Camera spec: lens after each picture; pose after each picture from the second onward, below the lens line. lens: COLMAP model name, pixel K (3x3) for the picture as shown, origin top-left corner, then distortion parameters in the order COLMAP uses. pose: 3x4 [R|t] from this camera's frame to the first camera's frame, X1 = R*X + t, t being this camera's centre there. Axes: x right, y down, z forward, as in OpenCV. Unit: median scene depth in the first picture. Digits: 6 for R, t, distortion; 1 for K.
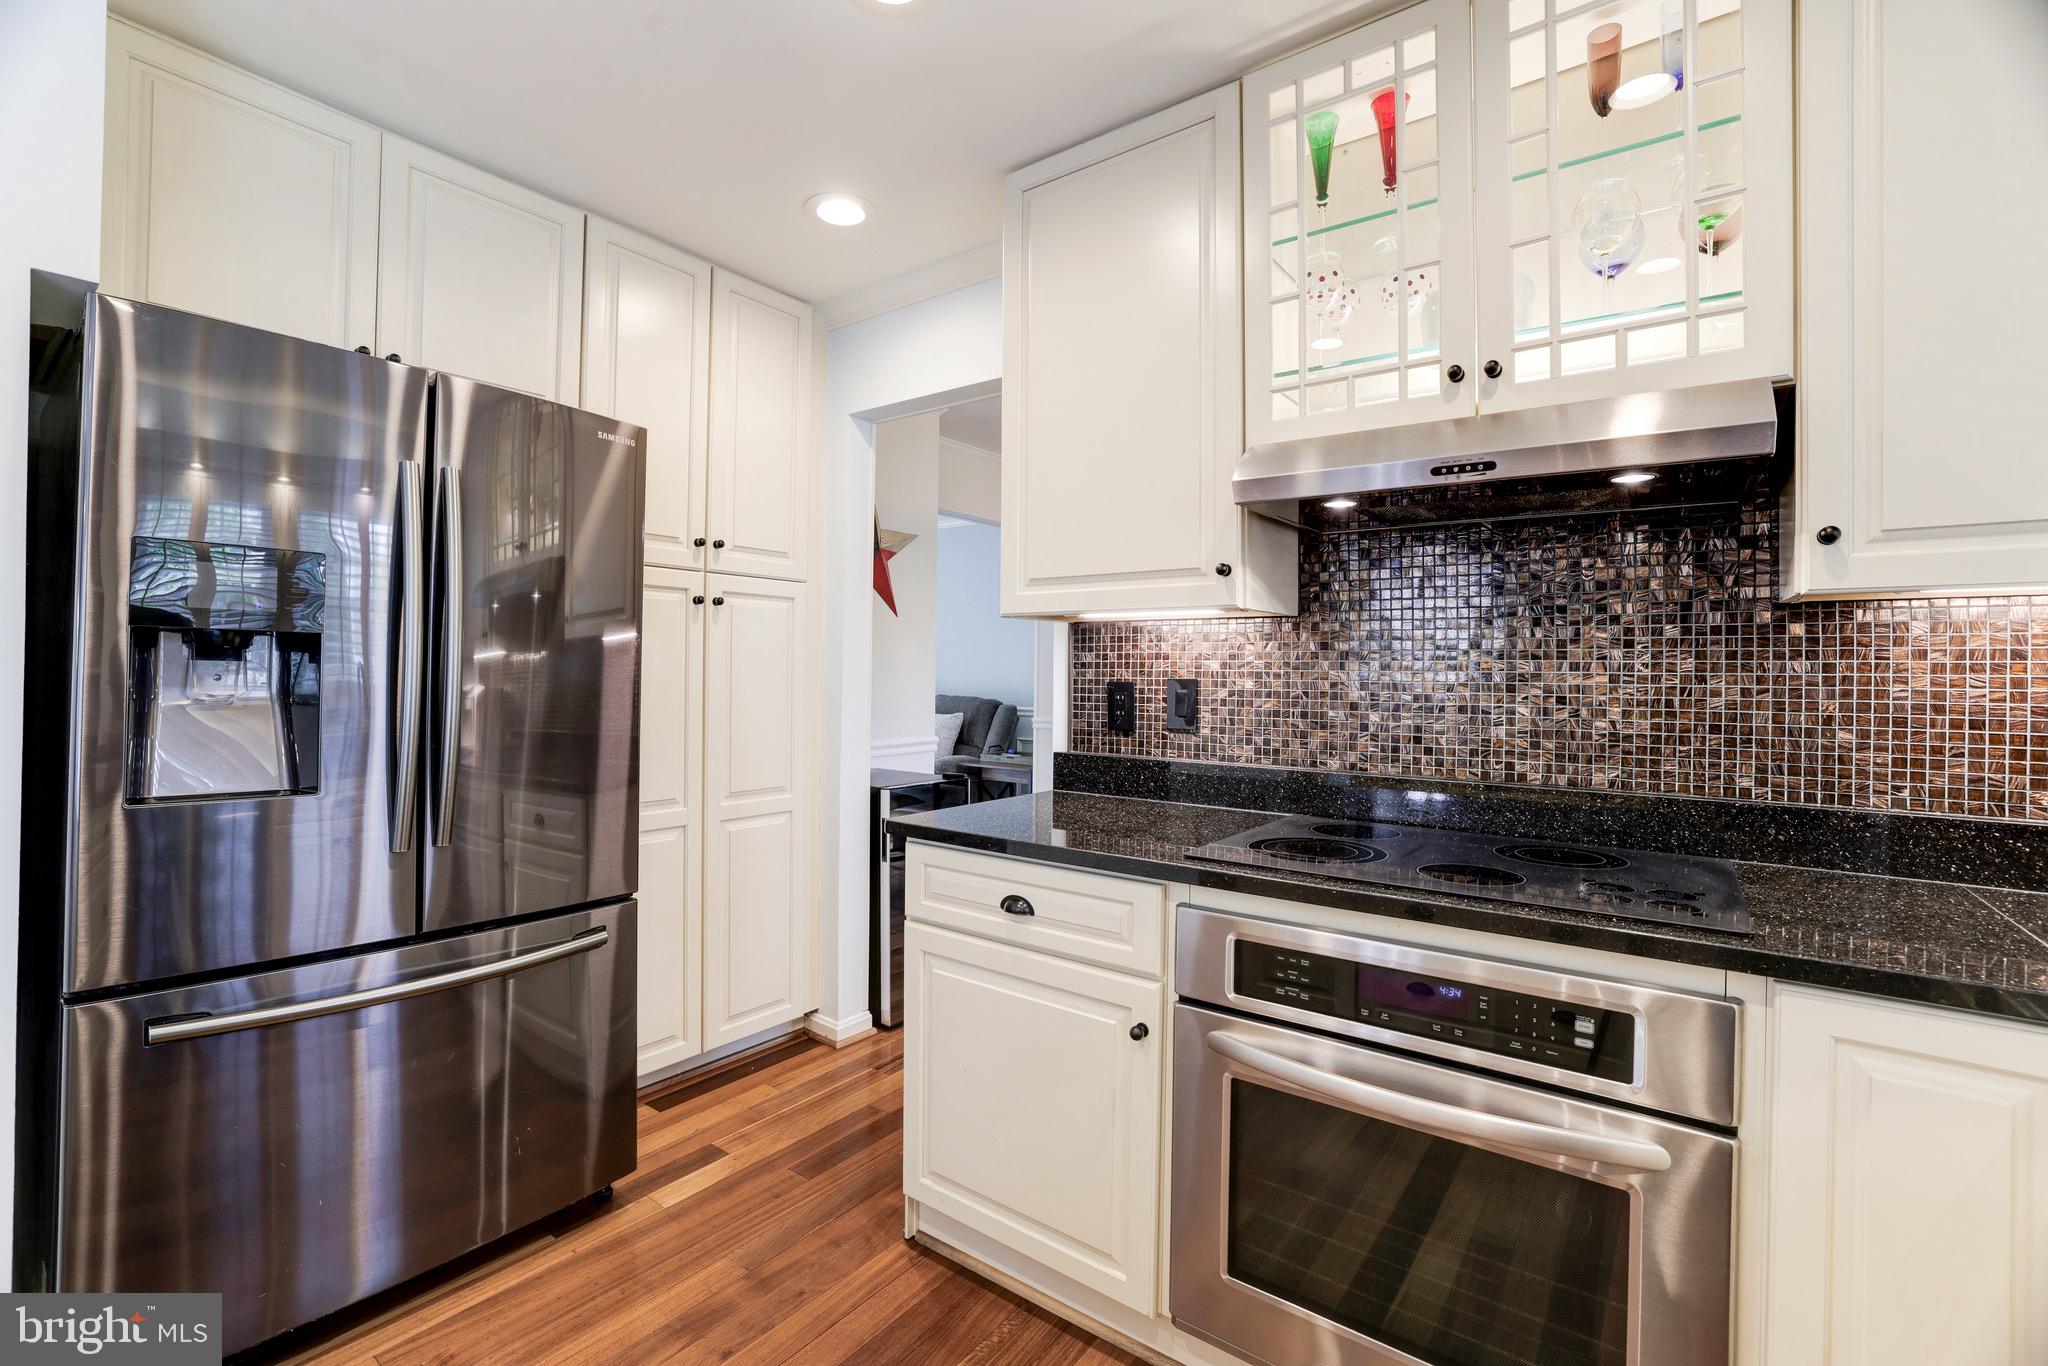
lens RADIAL K [[887.8, 0, 1025.1], [0, 887.8, 671.5], [0, 0, 1]] dist [-0.049749, 0.018406]
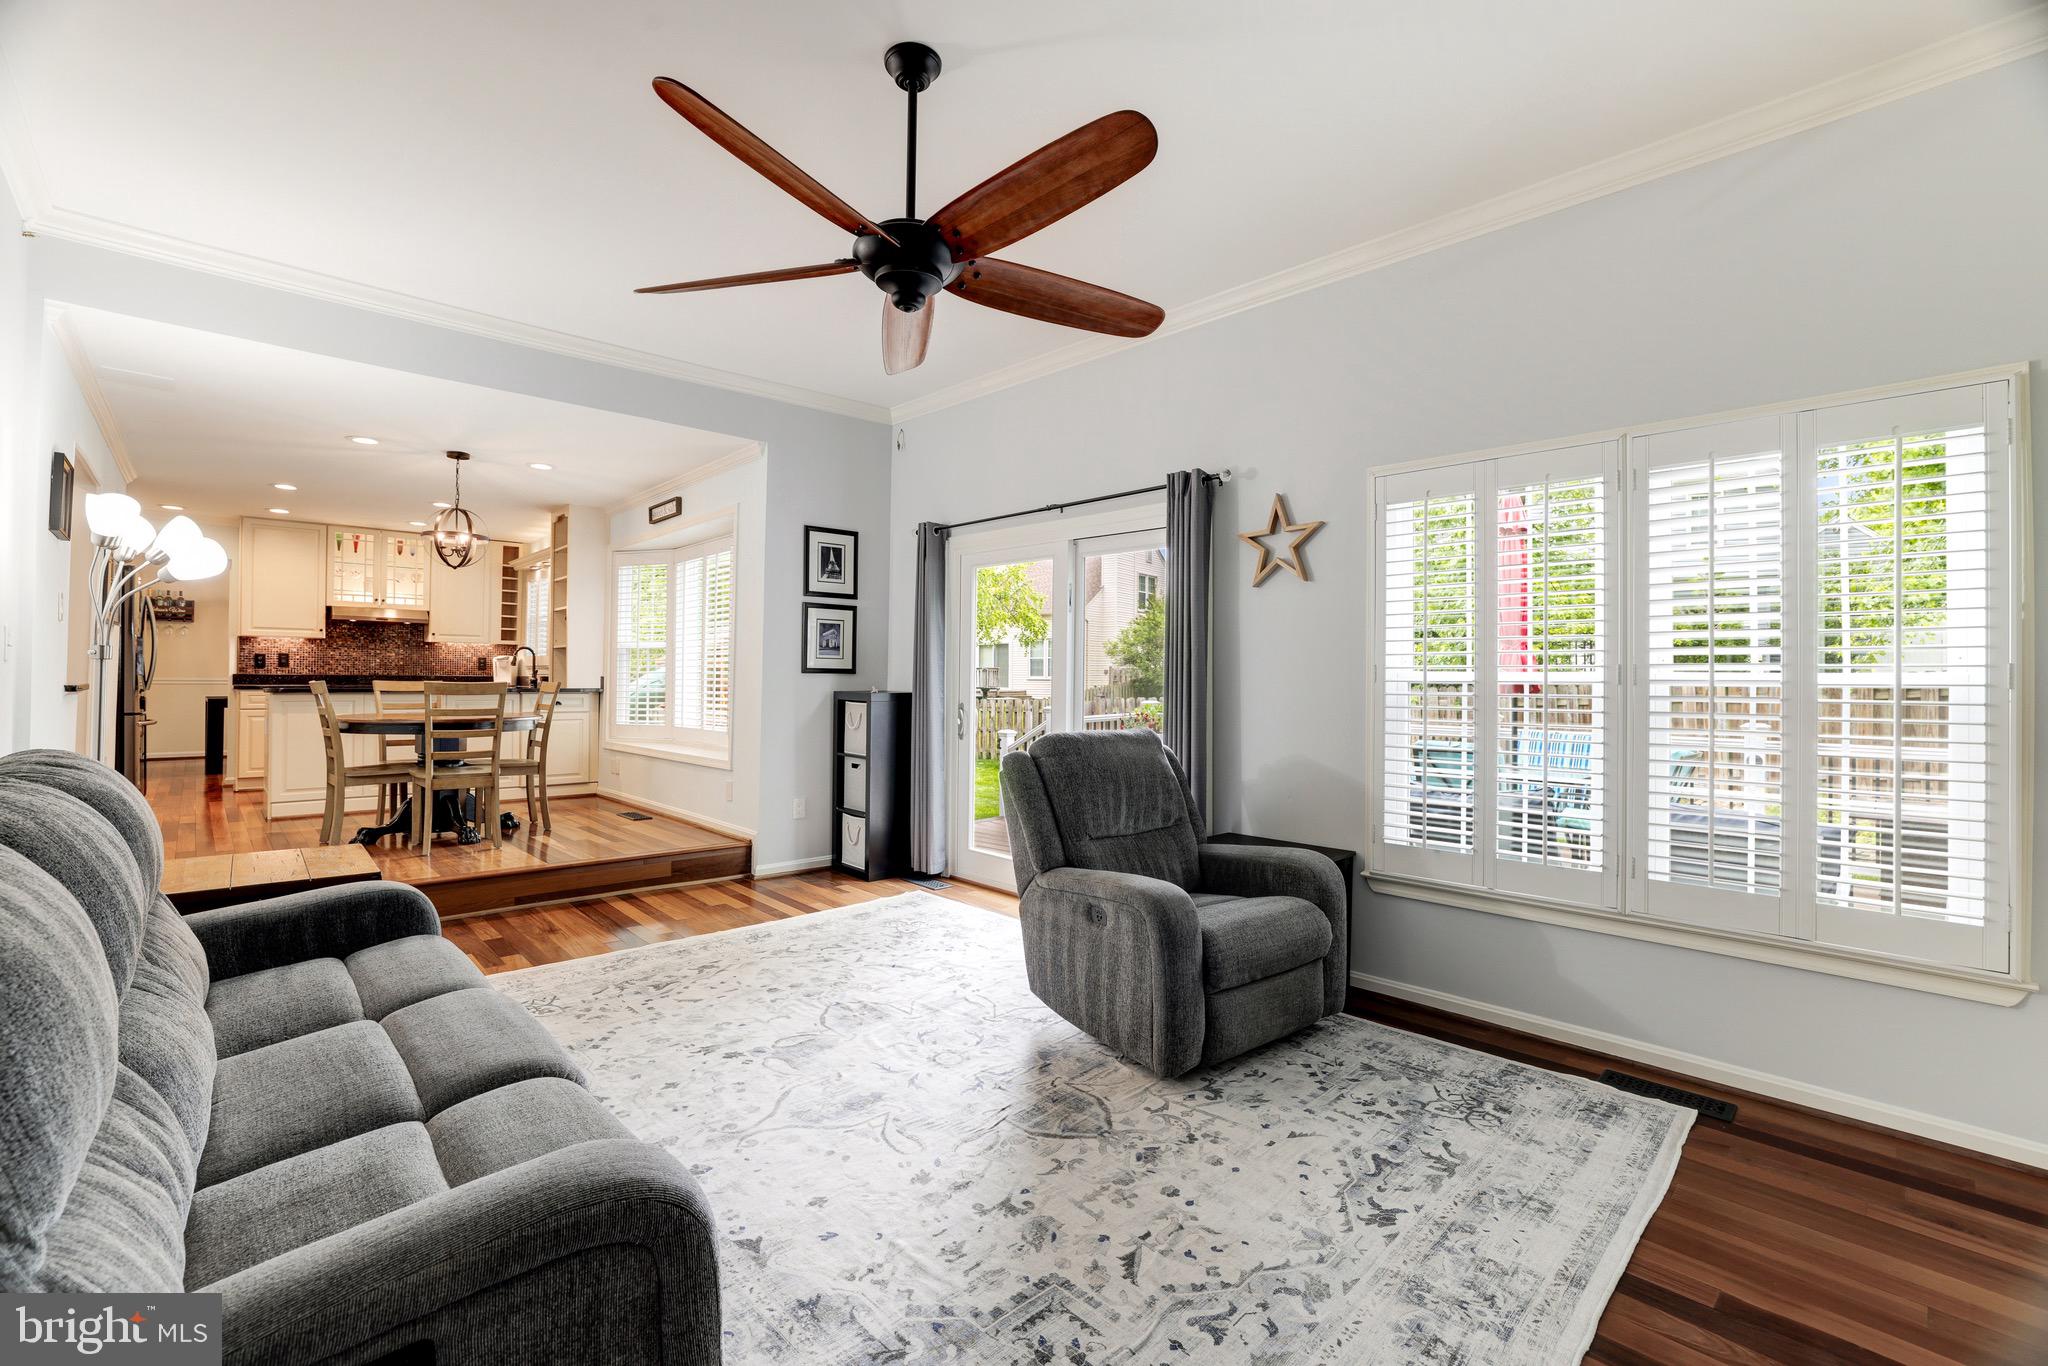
lens RADIAL K [[887.8, 0, 1025.1], [0, 887.8, 671.5], [0, 0, 1]] dist [-0.049749, 0.018406]
pose [[0.166878, -0.000341, 0.985977, -3.721669], [-0.006228, 0.999980, 0.001400, 0.077903], [-0.985958, -0.006374, 0.166873, -3.496417]]
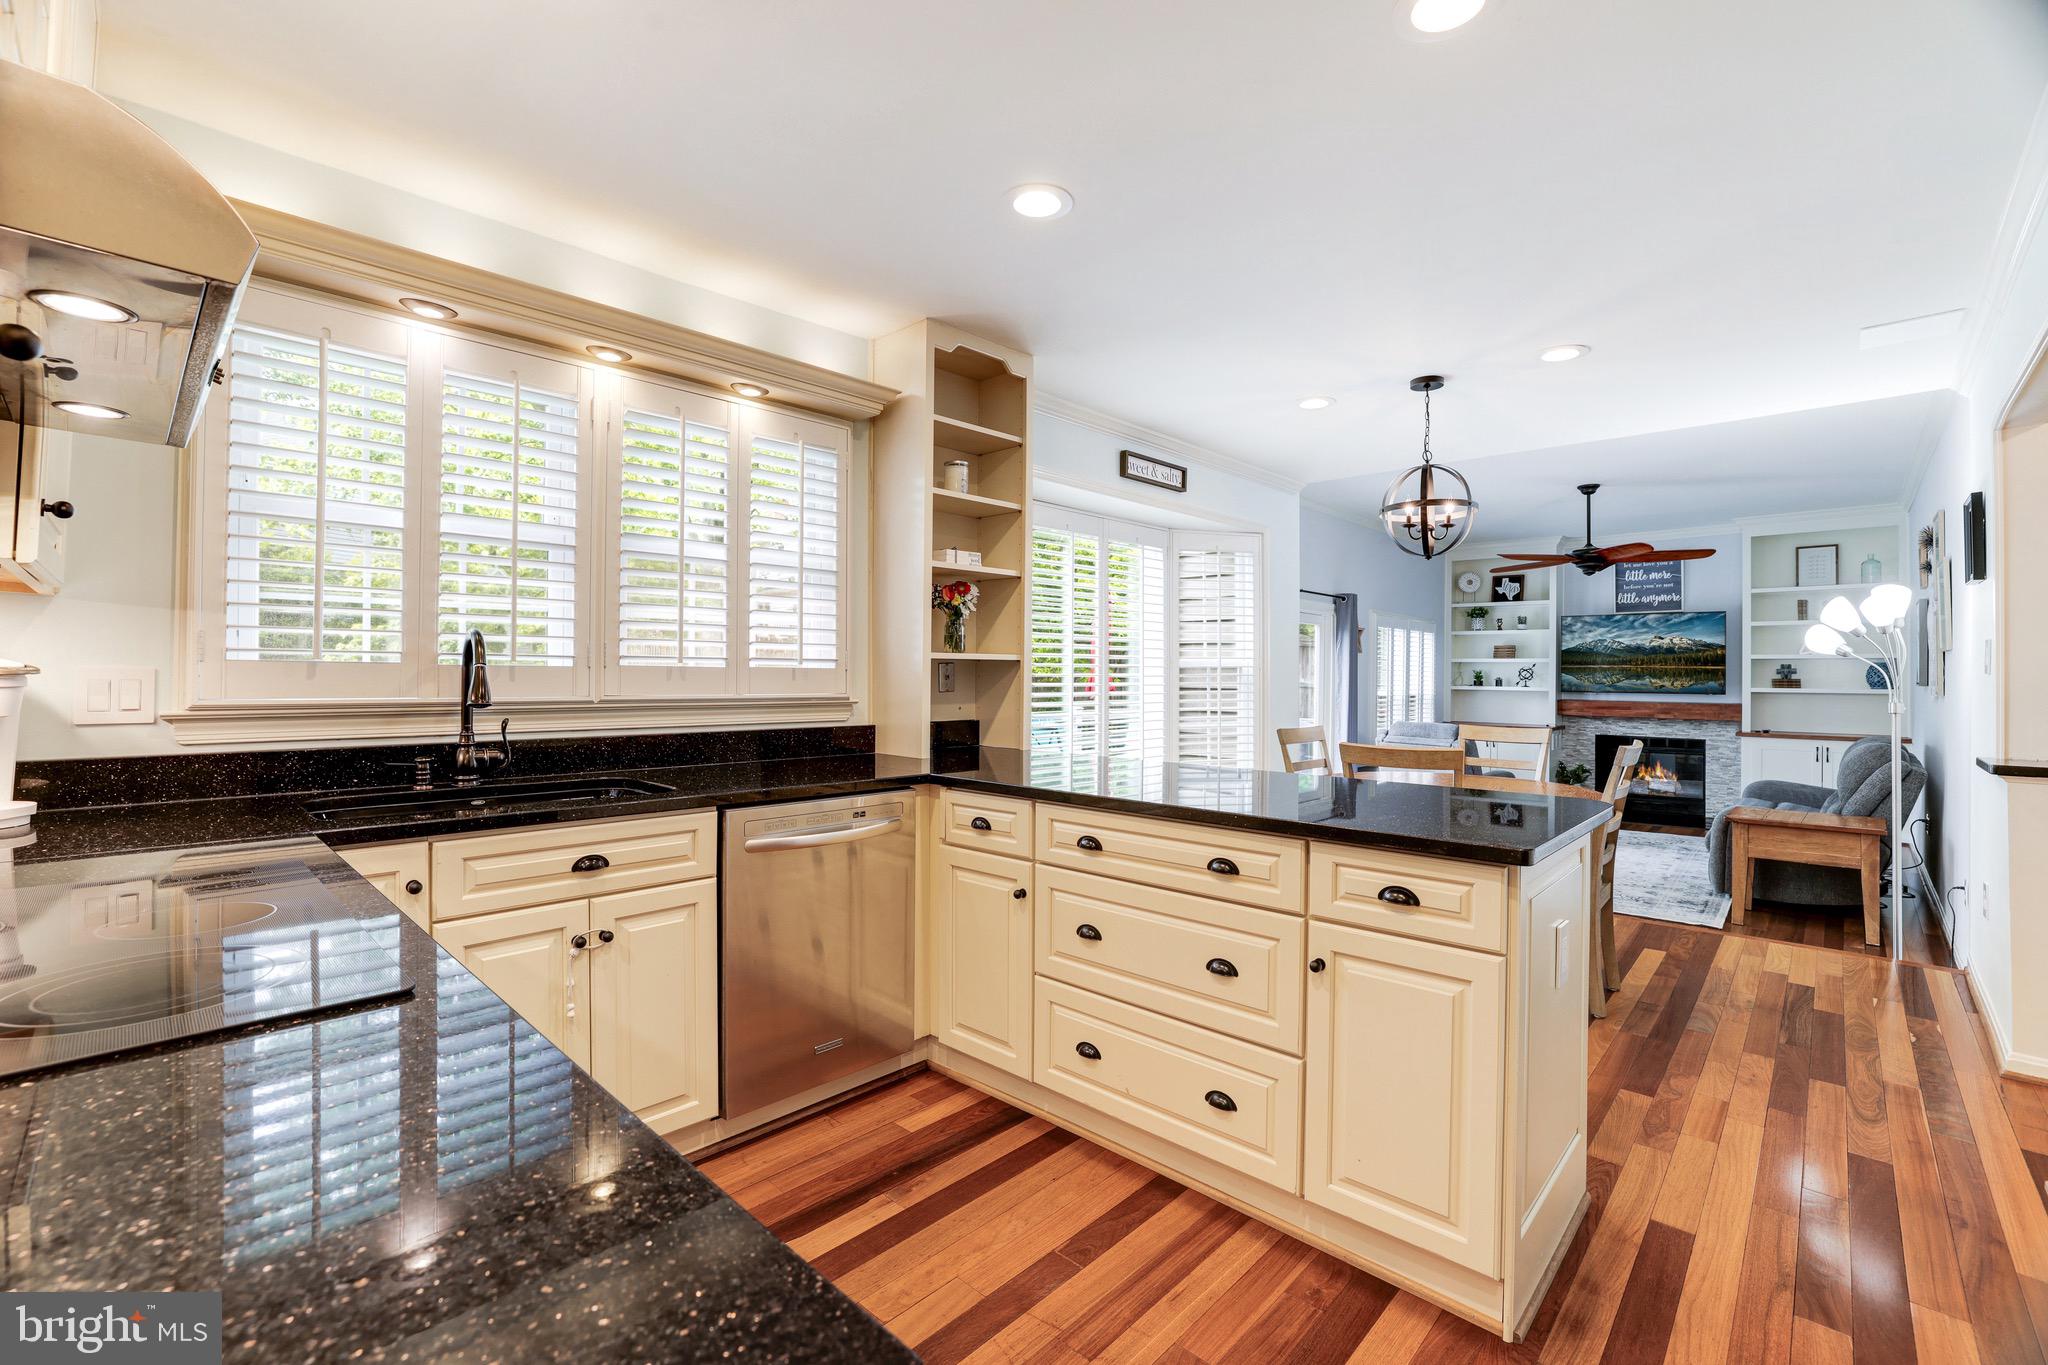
lens RADIAL K [[887.8, 0, 1025.1], [0, 887.8, 671.0], [0, 0, 1]] dist [-0.049749, 0.018406]
pose [[-0.992813, -0.022042, 0.117626, -0.216591], [-0.022301, 0.999751, -0.000889, 0.003274], [-0.117577, -0.003506, -0.993058, 1.287248]]
